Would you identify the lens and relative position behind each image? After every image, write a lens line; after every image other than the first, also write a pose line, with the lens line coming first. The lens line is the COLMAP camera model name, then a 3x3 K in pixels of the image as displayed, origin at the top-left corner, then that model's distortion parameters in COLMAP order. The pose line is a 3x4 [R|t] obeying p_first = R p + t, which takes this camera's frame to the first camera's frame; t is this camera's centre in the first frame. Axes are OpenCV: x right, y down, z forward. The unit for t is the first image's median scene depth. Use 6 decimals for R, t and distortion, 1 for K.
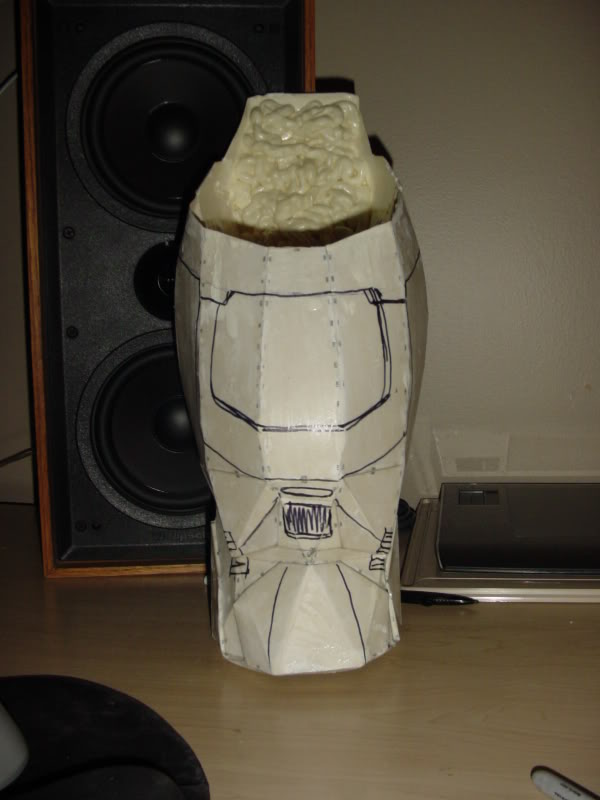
lens RADIAL K [[1088.3, 0, 293.8], [0, 1088.3, 395.1], [0, 0, 1]] dist [-0.074283, 0.000000]
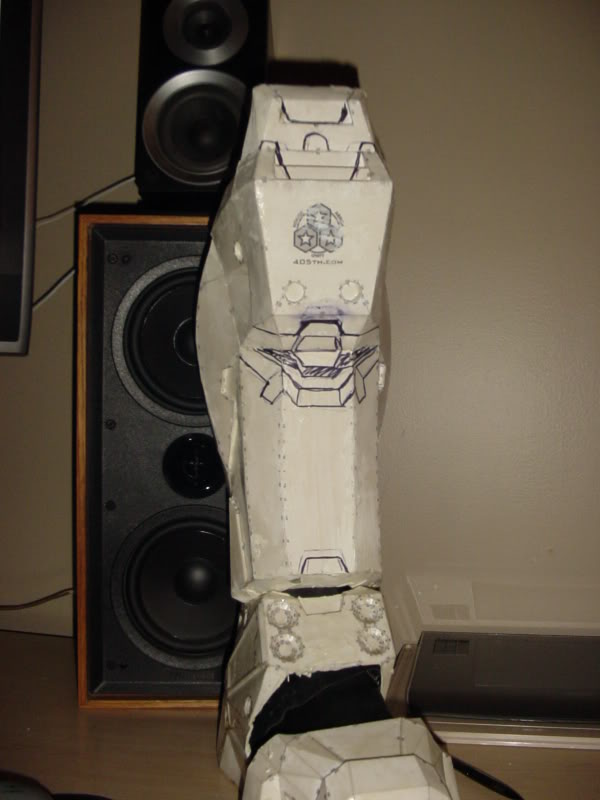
lens RADIAL K [[1088.3, 0, 300.1], [0, 1088.3, 402.0], [0, 0, 1]] dist [-0.074283, 0.000000]
pose [[0.999163, 0.018692, -0.036386, 0.050620], [-0.022895, 0.992661, -0.118747, -0.031013], [0.033900, 0.119480, 0.992258, -0.215977]]
